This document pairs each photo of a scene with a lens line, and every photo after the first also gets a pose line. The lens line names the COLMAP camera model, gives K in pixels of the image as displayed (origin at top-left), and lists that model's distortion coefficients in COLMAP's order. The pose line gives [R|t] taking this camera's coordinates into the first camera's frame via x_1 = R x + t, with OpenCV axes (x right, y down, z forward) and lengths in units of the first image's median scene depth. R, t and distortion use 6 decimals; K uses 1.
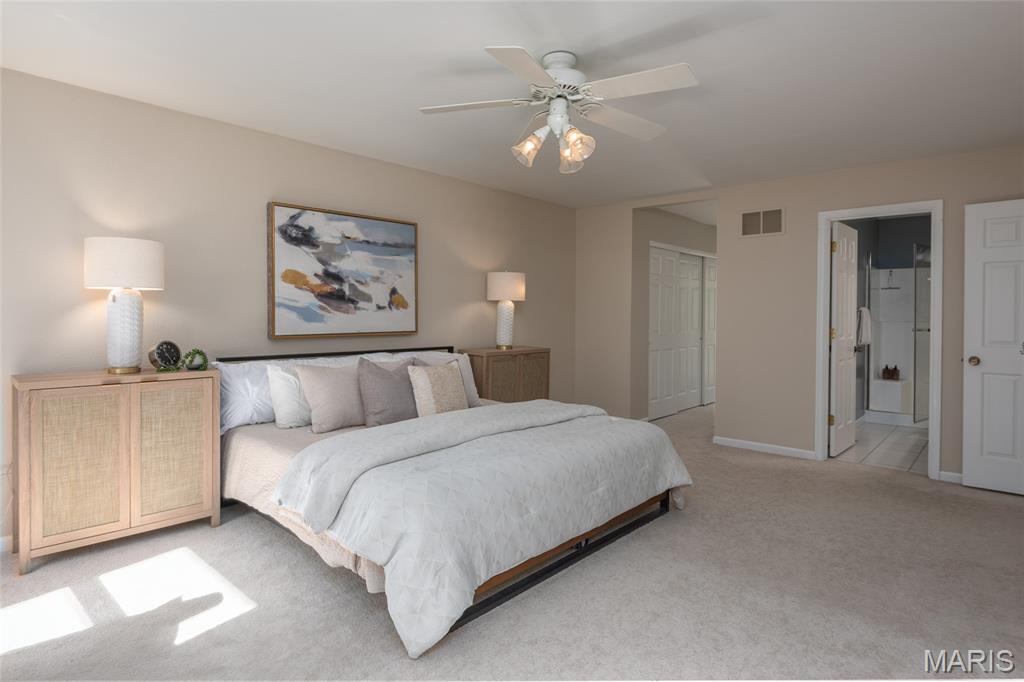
lens RADIAL K [[557.2, 0, 503.1], [0, 557.2, 320.2], [0, 0, 1]] dist [-0.001438, -0.000168]
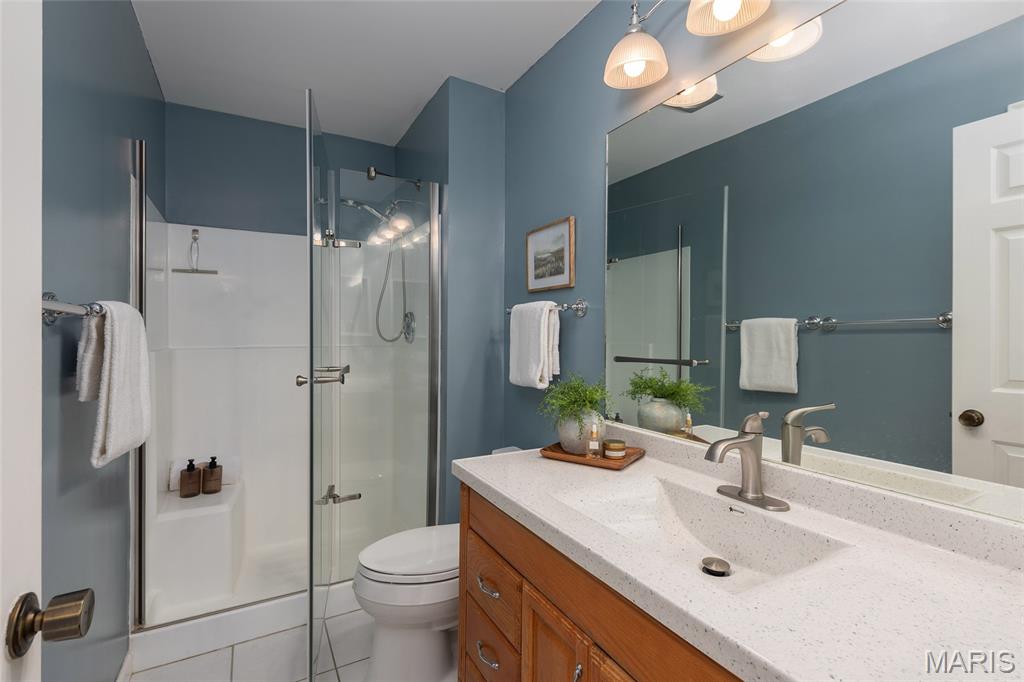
lens RADIAL K [[474.9, 0, 510.6], [0, 474.9, 336.2], [0, 0, 1]] dist [0.003591, 0.000213]
pose [[0.327392, -0.003381, 0.944882, 0.408218], [0.004229, 0.999989, 0.002112, -0.006217], [-0.944879, 0.003305, 0.327403, 0.619914]]
